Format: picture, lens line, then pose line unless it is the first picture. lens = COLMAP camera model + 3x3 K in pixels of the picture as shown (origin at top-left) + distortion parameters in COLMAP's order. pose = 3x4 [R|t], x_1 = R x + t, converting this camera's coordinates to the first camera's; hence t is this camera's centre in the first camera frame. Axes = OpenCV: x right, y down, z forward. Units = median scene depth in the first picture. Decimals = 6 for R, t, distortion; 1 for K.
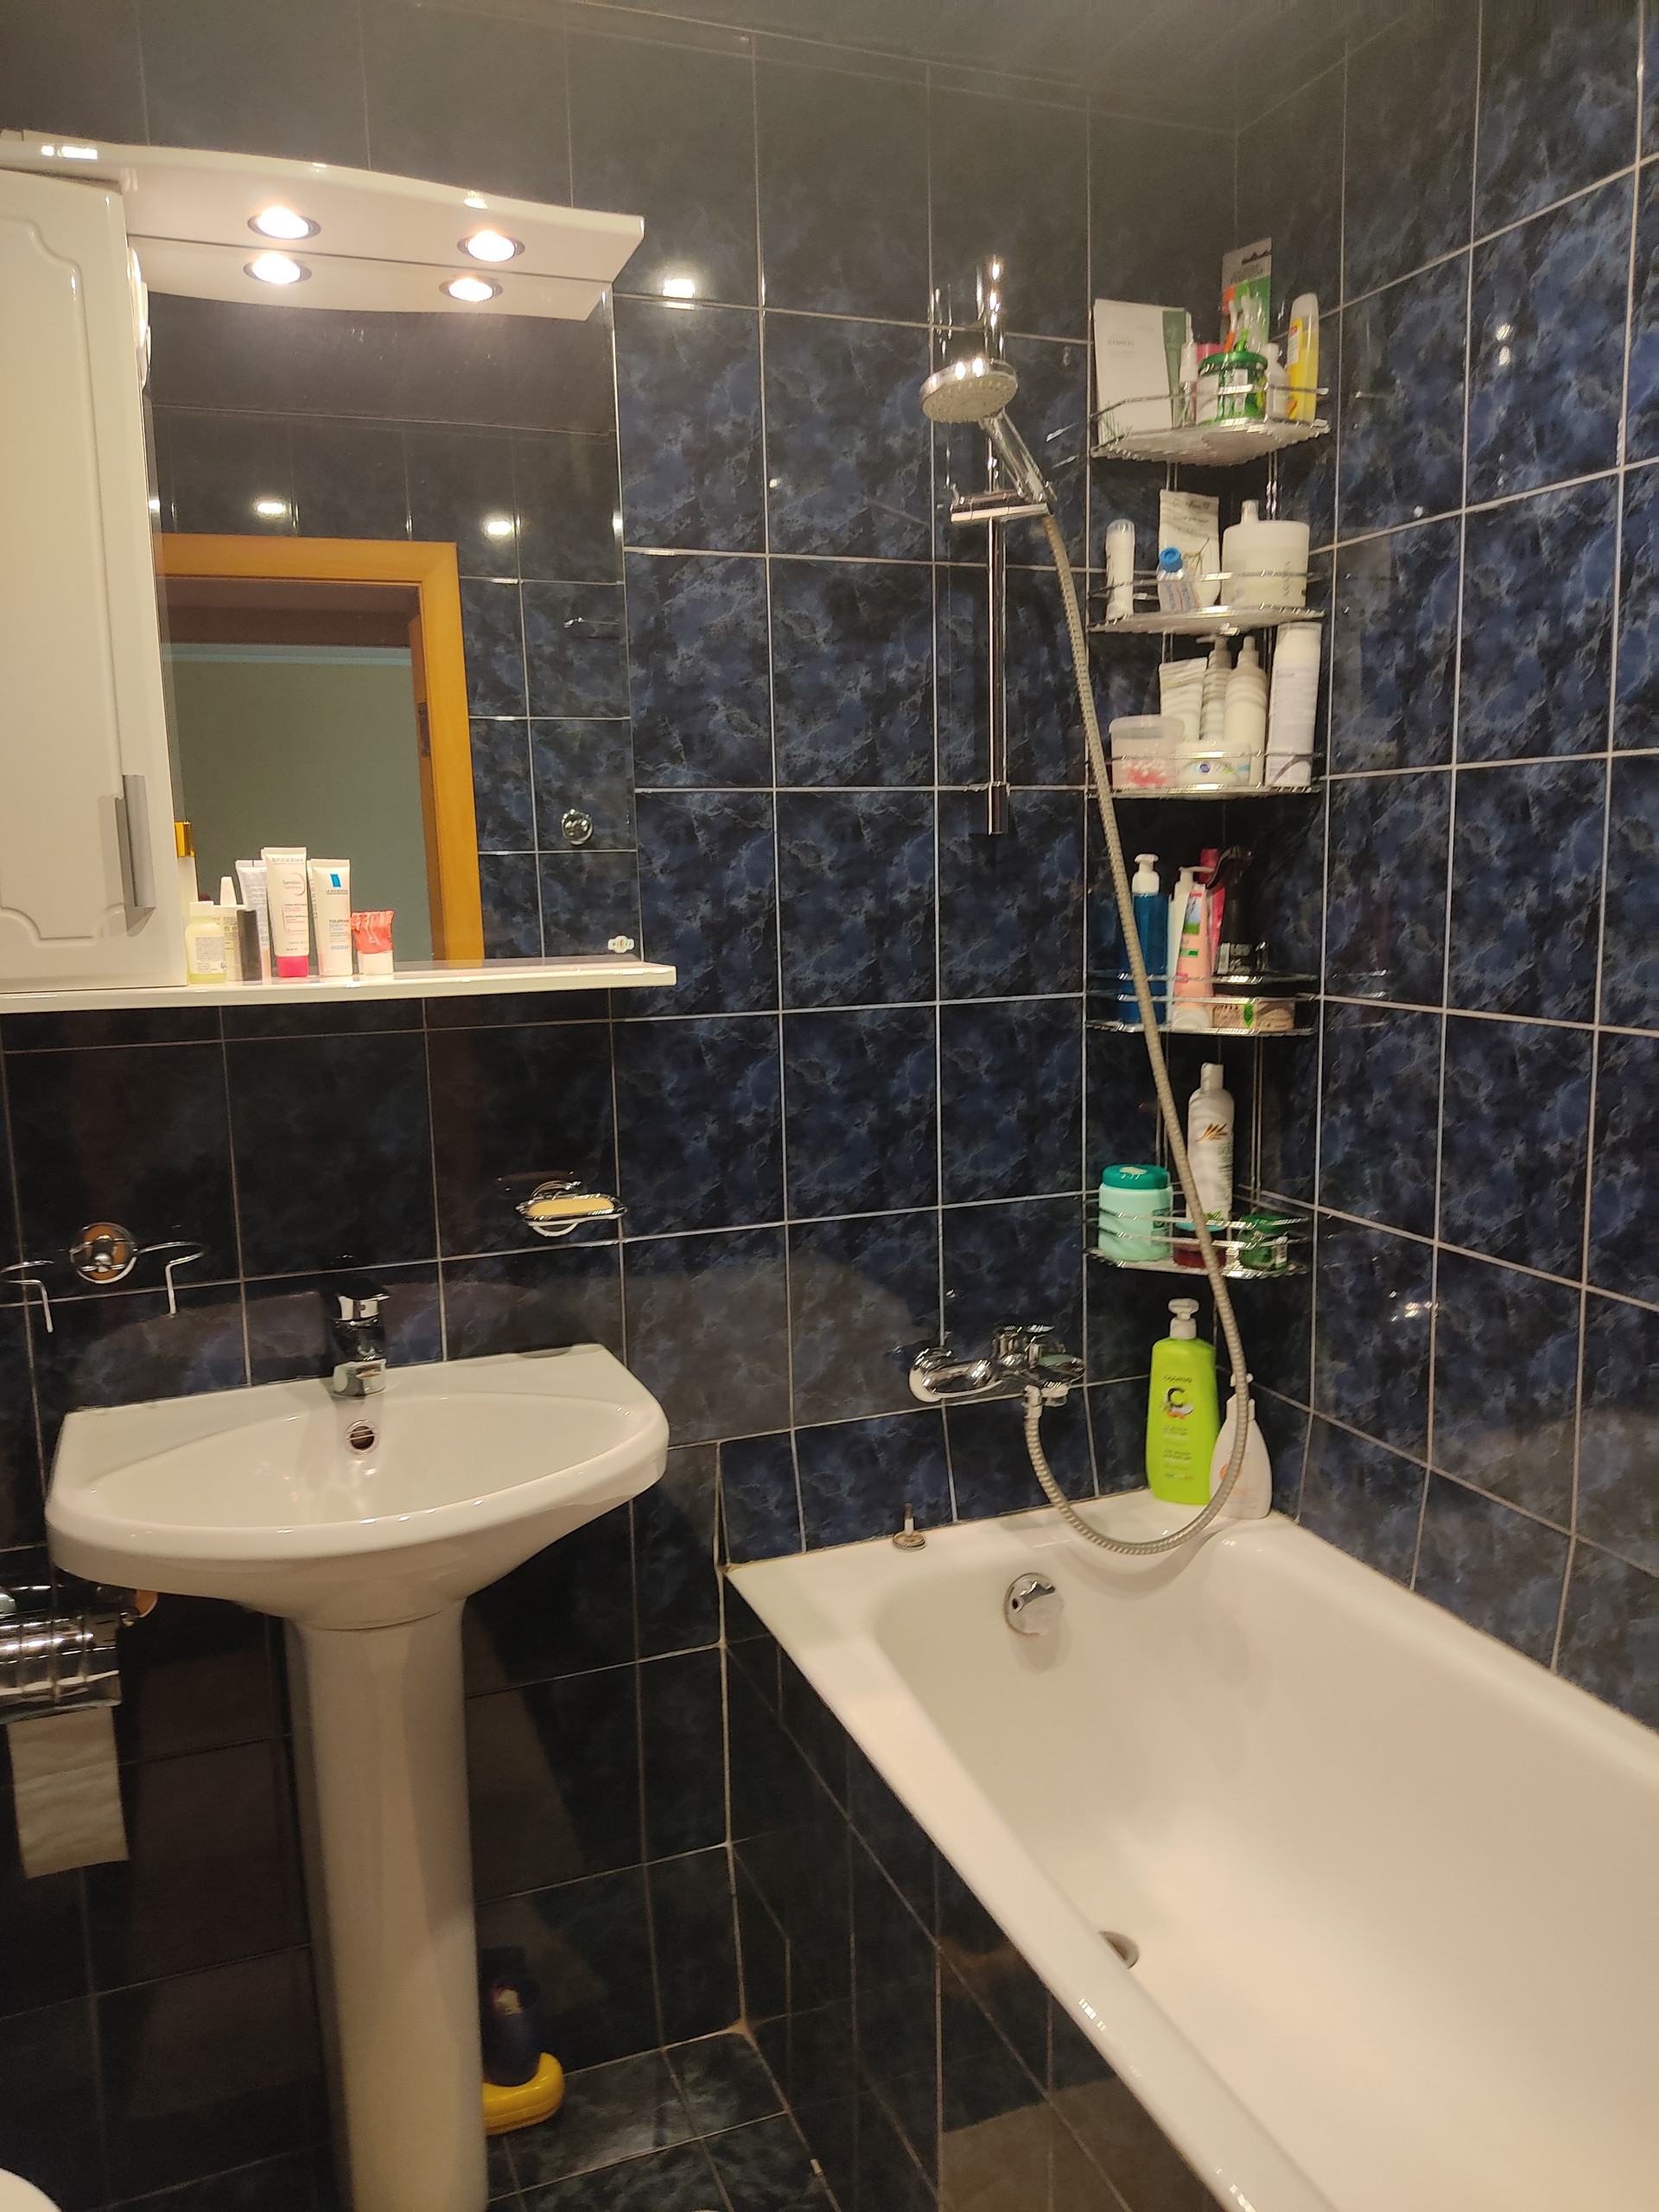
lens RADIAL K [[1673.1, 0, 830.5], [0, 1673.1, 1122.3], [0, 0, 1]] dist [0.132150, -0.234487]
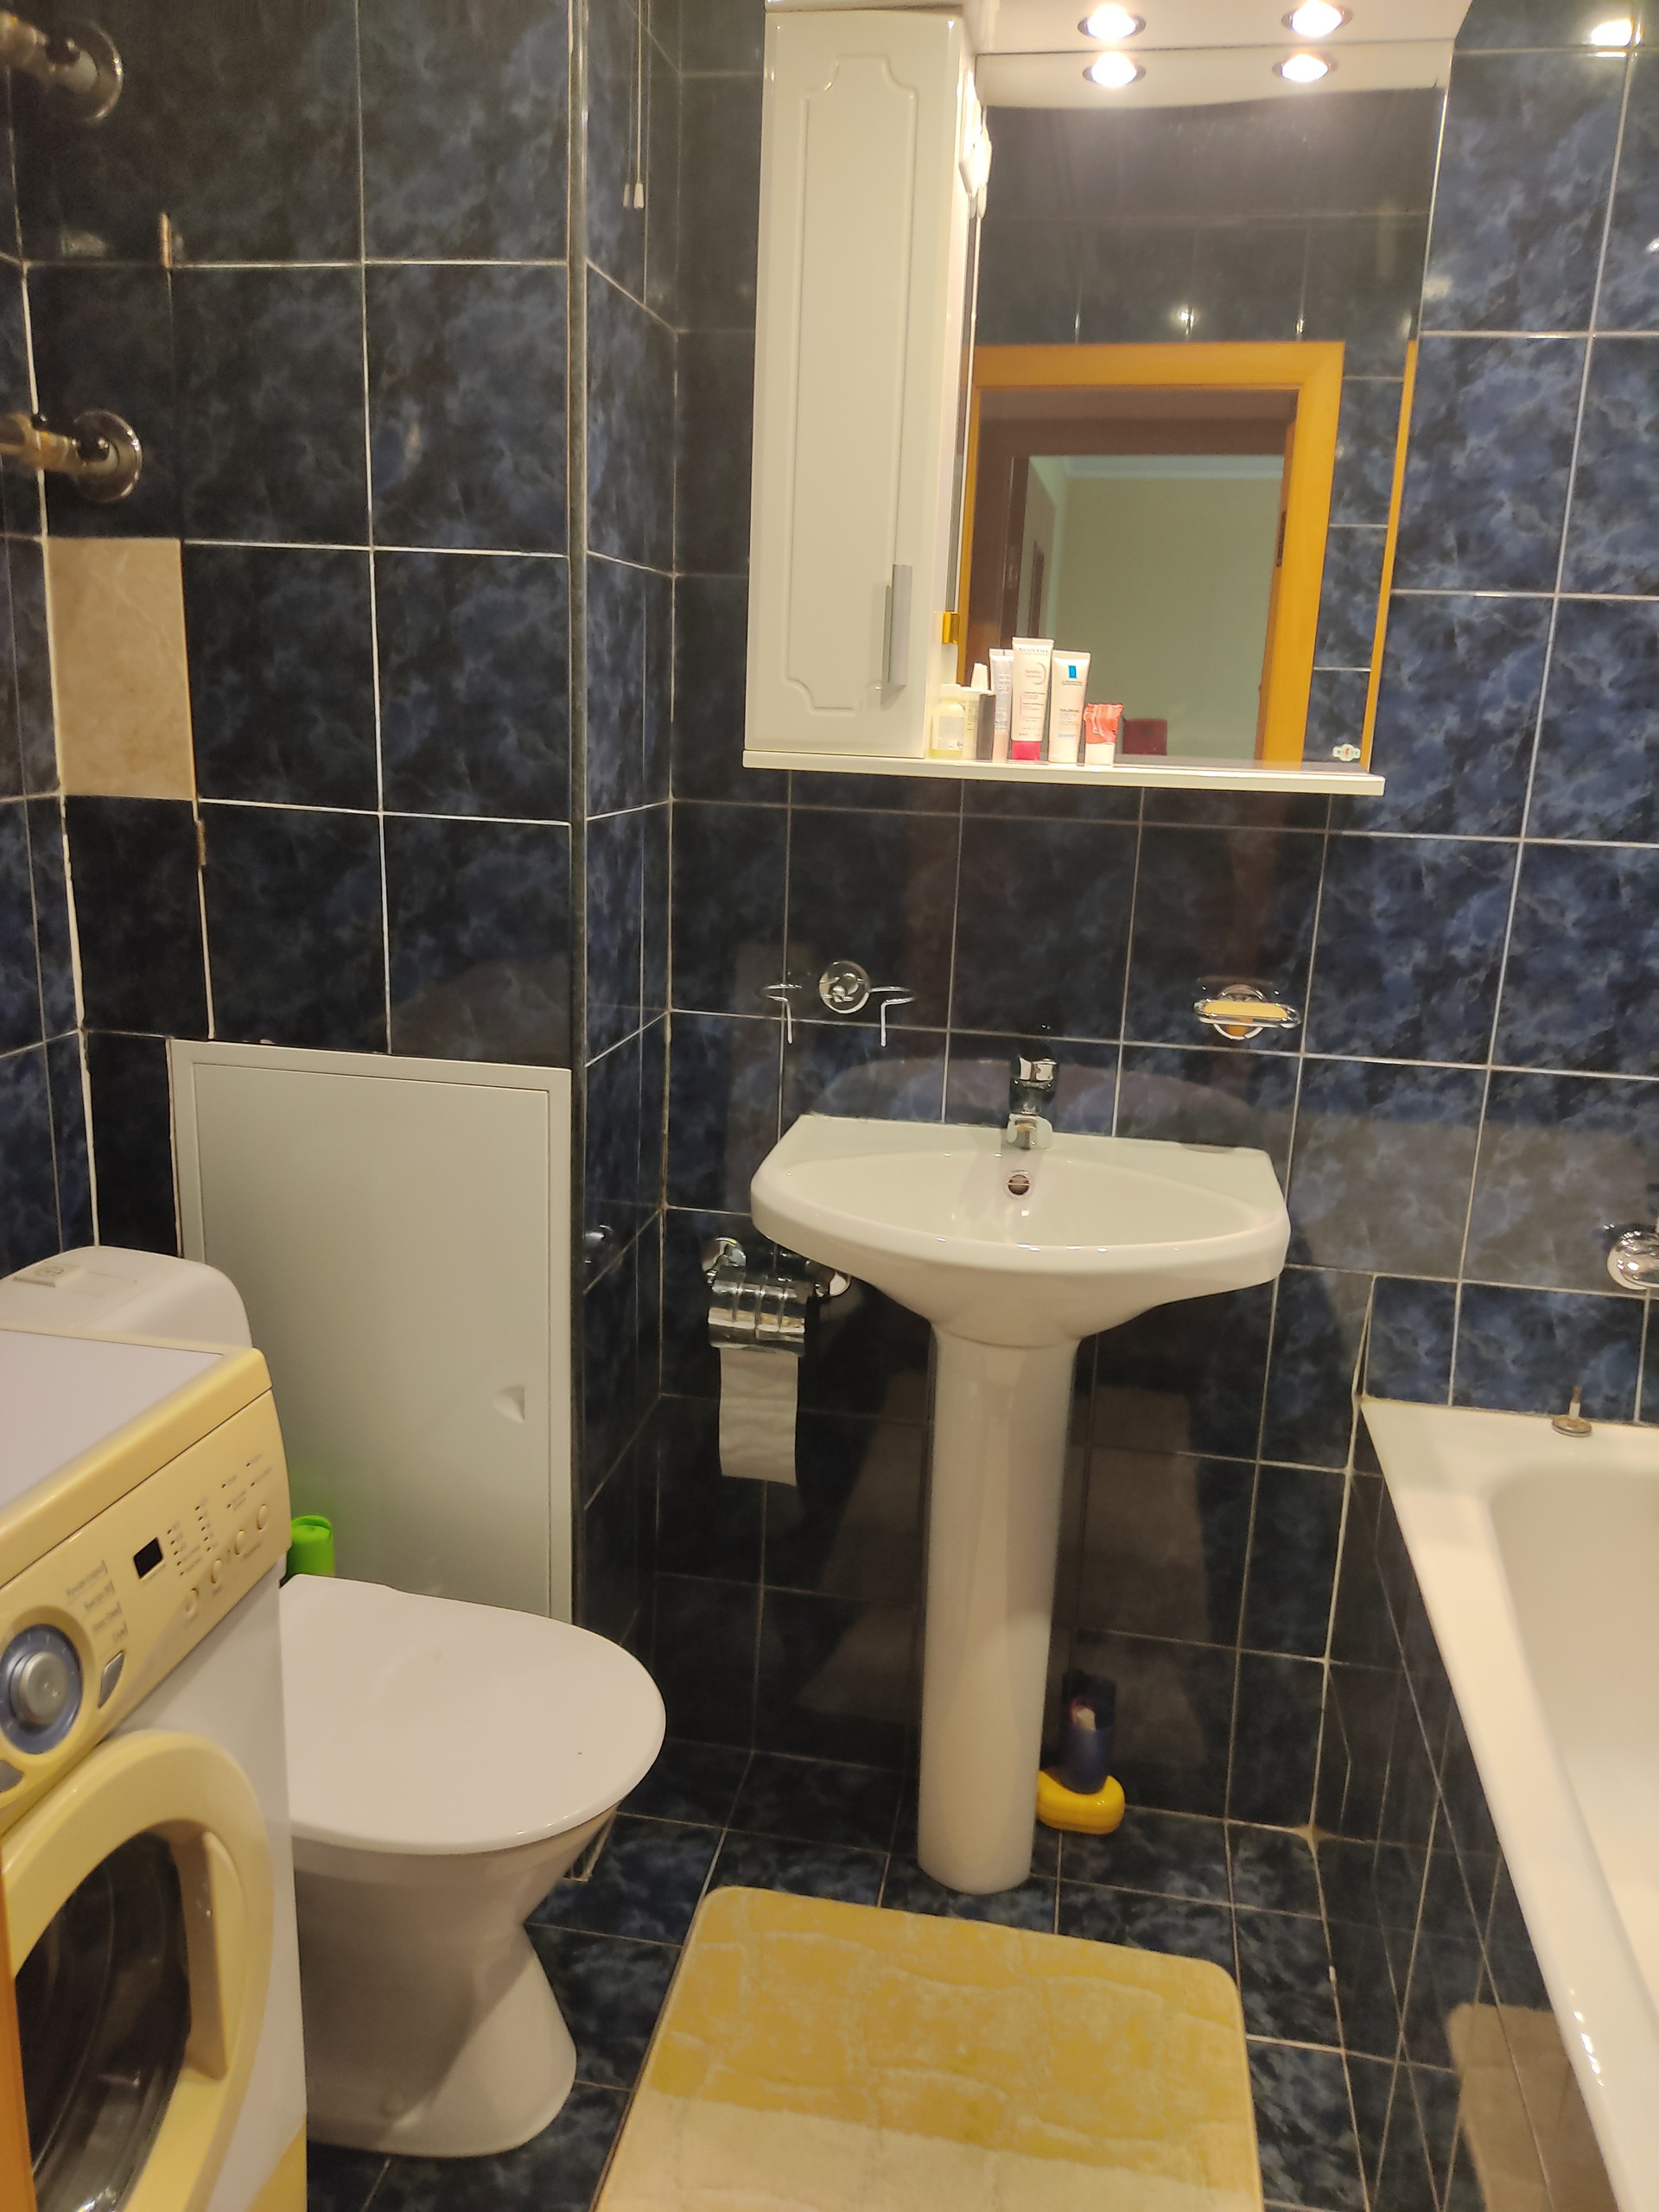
lens RADIAL K [[1673.1, 0, 830.5], [0, 1673.1, 1122.3], [0, 0, 1]] dist [0.132150, -0.234487]
pose [[0.854852, 0.180984, -0.486285, 0.133956], [-0.135098, 0.982507, 0.128174, 0.019198], [0.500976, -0.043874, 0.864348, -0.014568]]
